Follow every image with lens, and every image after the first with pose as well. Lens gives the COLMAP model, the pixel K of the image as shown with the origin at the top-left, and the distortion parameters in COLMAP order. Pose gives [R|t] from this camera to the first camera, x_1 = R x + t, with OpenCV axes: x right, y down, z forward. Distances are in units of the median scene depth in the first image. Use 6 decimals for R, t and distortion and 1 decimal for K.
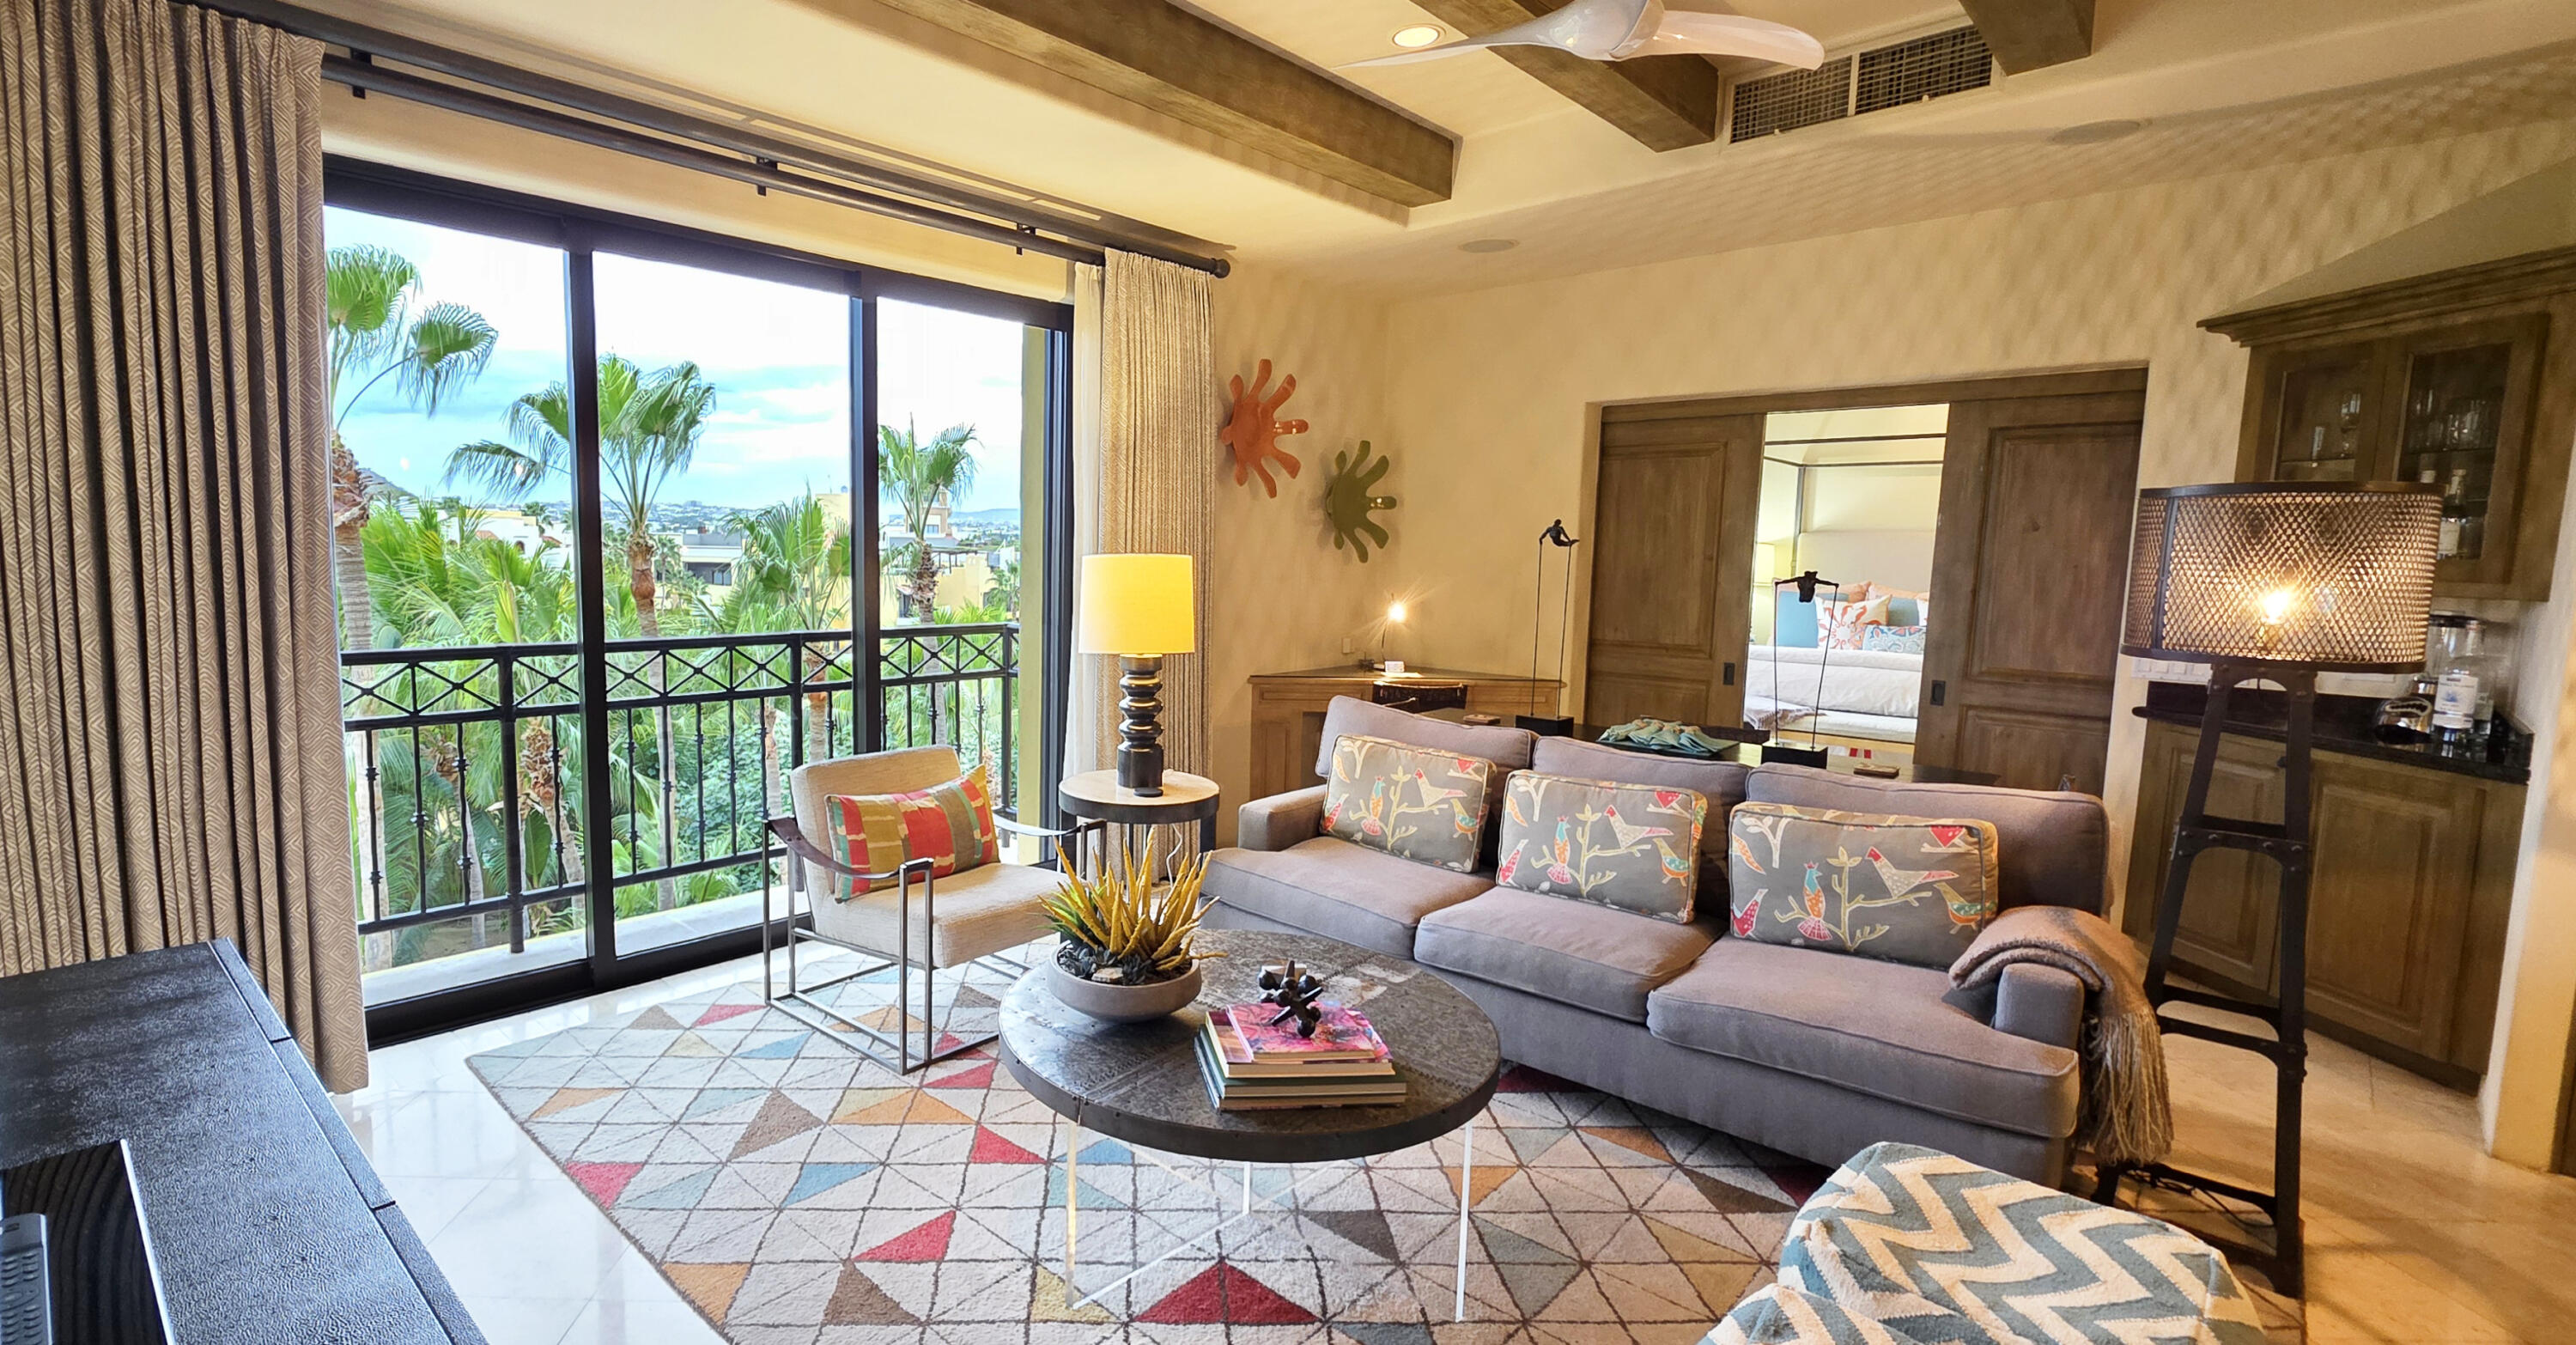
lens RADIAL K [[1171.6, 0, 1115.4], [0, 1171.6, 668.3], [0, 0, 1]] dist [-0.000124, 0.000037]
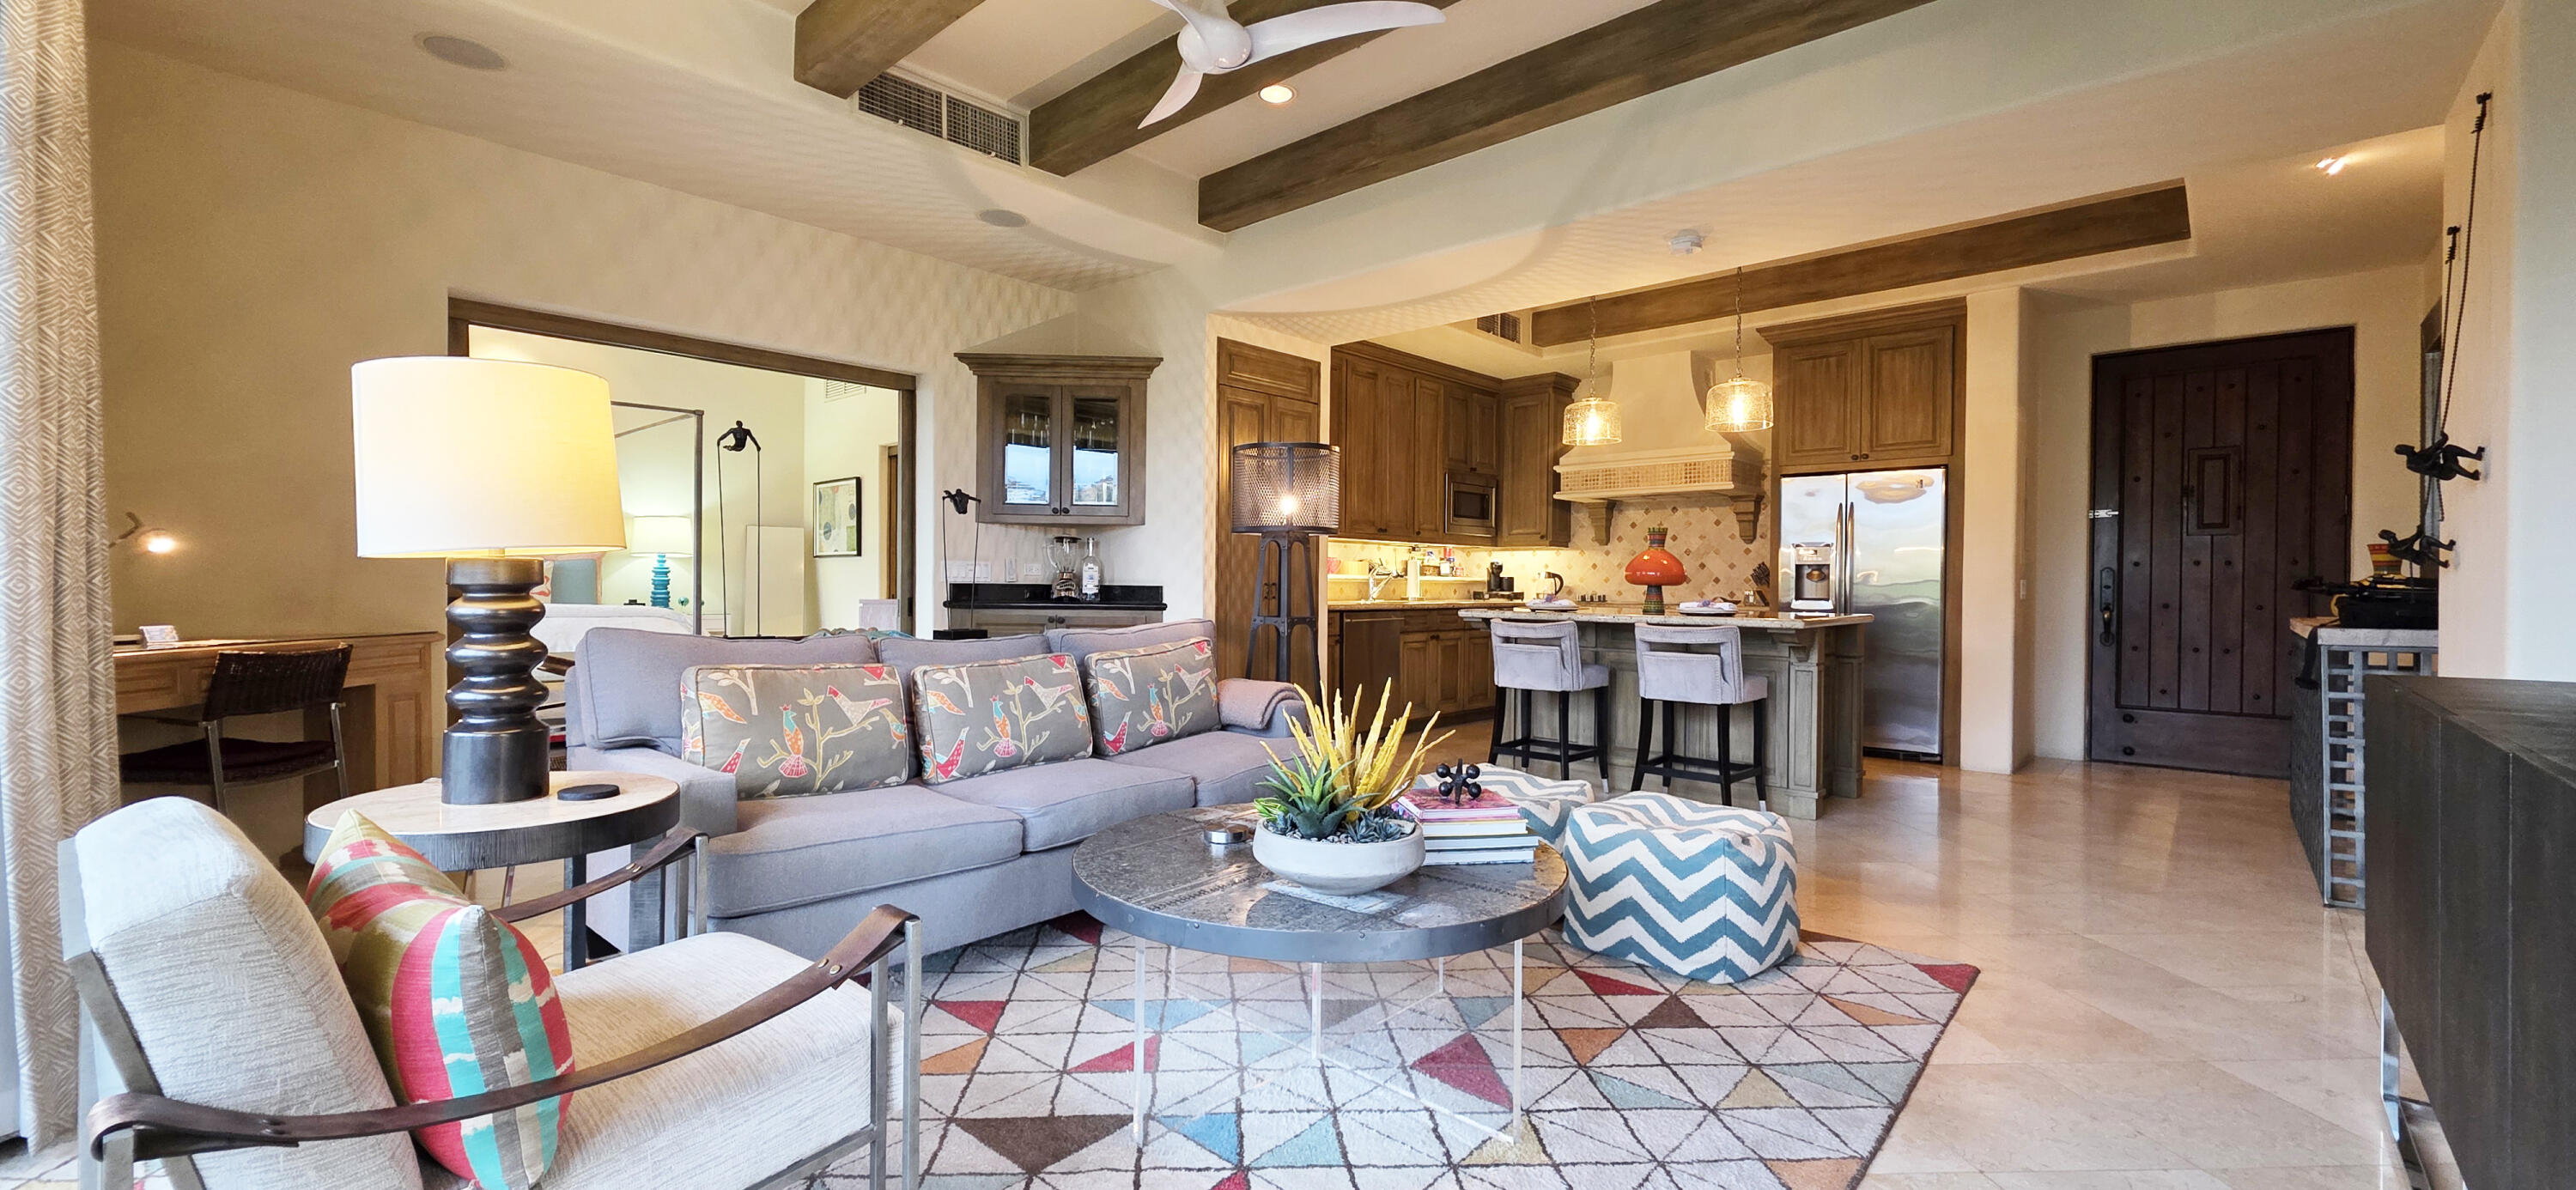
lens RADIAL K [[1020.6, 0, 1288.0], [0, 1020.6, 595.0], [0, 0, 1]] dist [-0.001392, -0.000178]
pose [[-0.054430, -0.027903, 0.998128, -0.541170], [0.097361, 0.994698, 0.033117, 0.028625], [-0.993760, 0.098981, -0.051425, 0.745378]]
